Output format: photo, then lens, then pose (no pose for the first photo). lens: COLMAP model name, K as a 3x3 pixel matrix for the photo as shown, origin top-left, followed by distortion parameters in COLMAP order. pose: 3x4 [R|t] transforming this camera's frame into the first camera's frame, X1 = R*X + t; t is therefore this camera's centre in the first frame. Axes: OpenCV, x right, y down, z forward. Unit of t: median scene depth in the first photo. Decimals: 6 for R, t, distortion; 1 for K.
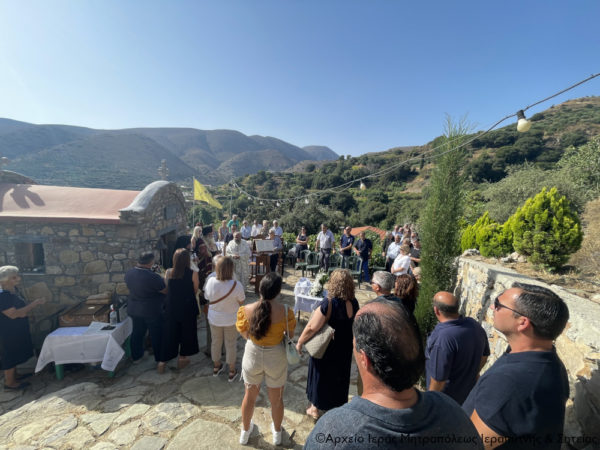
lens RADIAL K [[241.5, 0, 299.7], [0, 241.5, 225.6], [0, 0, 1]] dist [-0.003089, 0.001516]
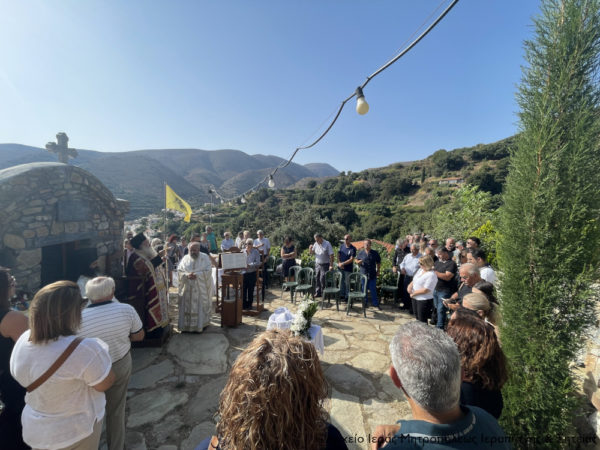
lens RADIAL K [[241.5, 0, 297.9], [0, 241.5, 225.1], [0, 0, 1]] dist [-0.003089, 0.001516]
pose [[0.999604, -0.021605, -0.018027, 0.001868], [0.020320, 0.997434, -0.068650, 0.000809], [0.019464, 0.068257, 0.997478, 0.007345]]
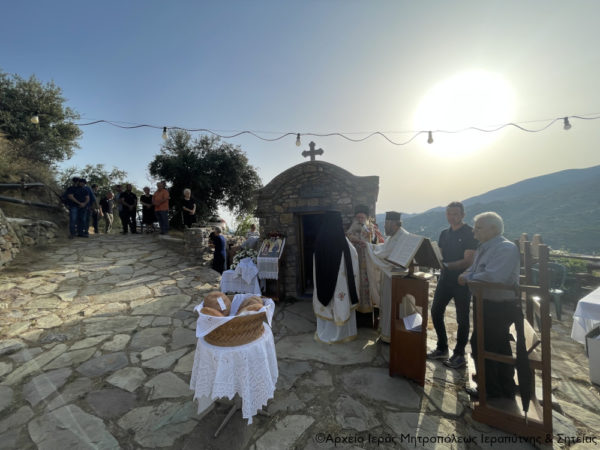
lens RADIAL K [[241.5, 0, 298.4], [0, 241.5, 225.9], [0, 0, 1]] dist [-0.003089, 0.001516]
pose [[-0.431741, -0.029859, -0.901503, 0.029978], [-0.097472, 0.995144, 0.013720, 0.004583], [0.896716, 0.093795, -0.432555, 0.107311]]
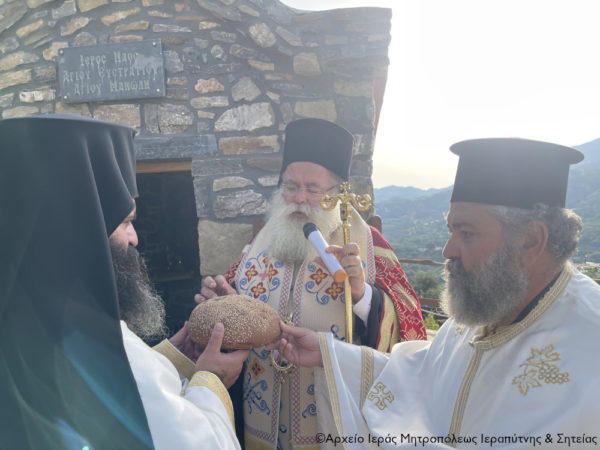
lens RADIAL K [[452.7, 0, 298.3], [0, 452.7, 223.1], [0, 0, 1]] dist [0.065427, -0.090341]
pose [[-0.279843, -0.002316, -0.960043, -0.022899], [-0.105681, 0.993994, 0.028407, 0.002329], [0.954211, 0.109408, -0.278407, 0.099118]]
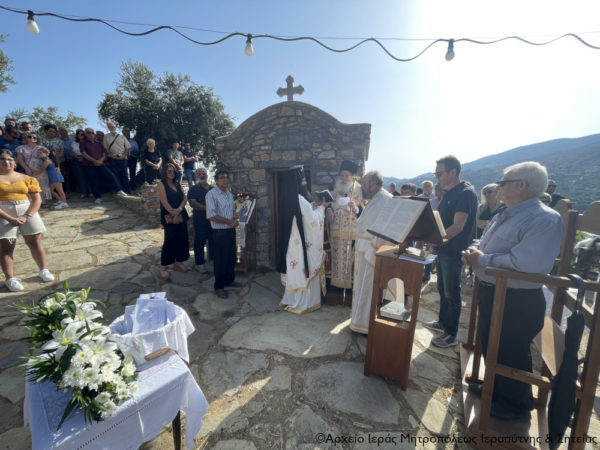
lens RADIAL K [[241.5, 0, 297.7], [0, 241.5, 226.1], [0, 0, 1]] dist [-0.003089, 0.001516]
pose [[-0.398044, 0.101646, -0.911718, 0.013682], [-0.124859, 0.978591, 0.163614, 0.005134], [0.908829, 0.178962, -0.376831, 0.106205]]
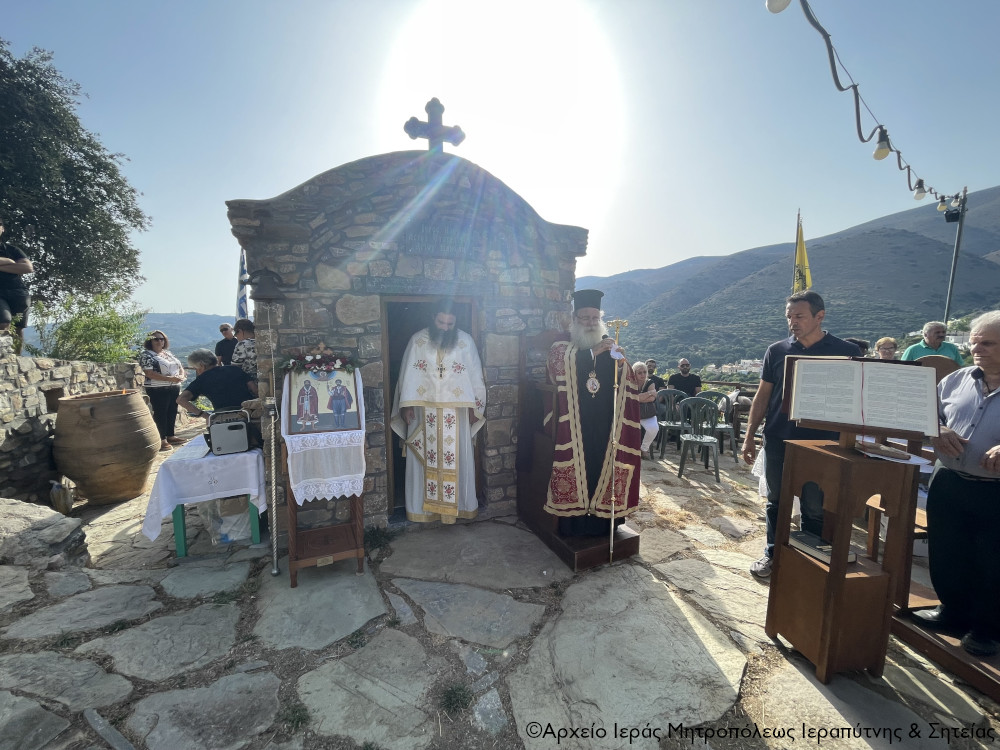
lens RADIAL K [[402.5, 0, 496.0], [0, 402.5, 375.6], [0, 0, 1]] dist [-0.003089, 0.001516]
pose [[0.241762, 0.054893, -0.968782, 0.001643], [-0.104948, 0.994021, 0.030133, 0.008856], [0.964644, 0.094386, 0.246077, 0.064846]]
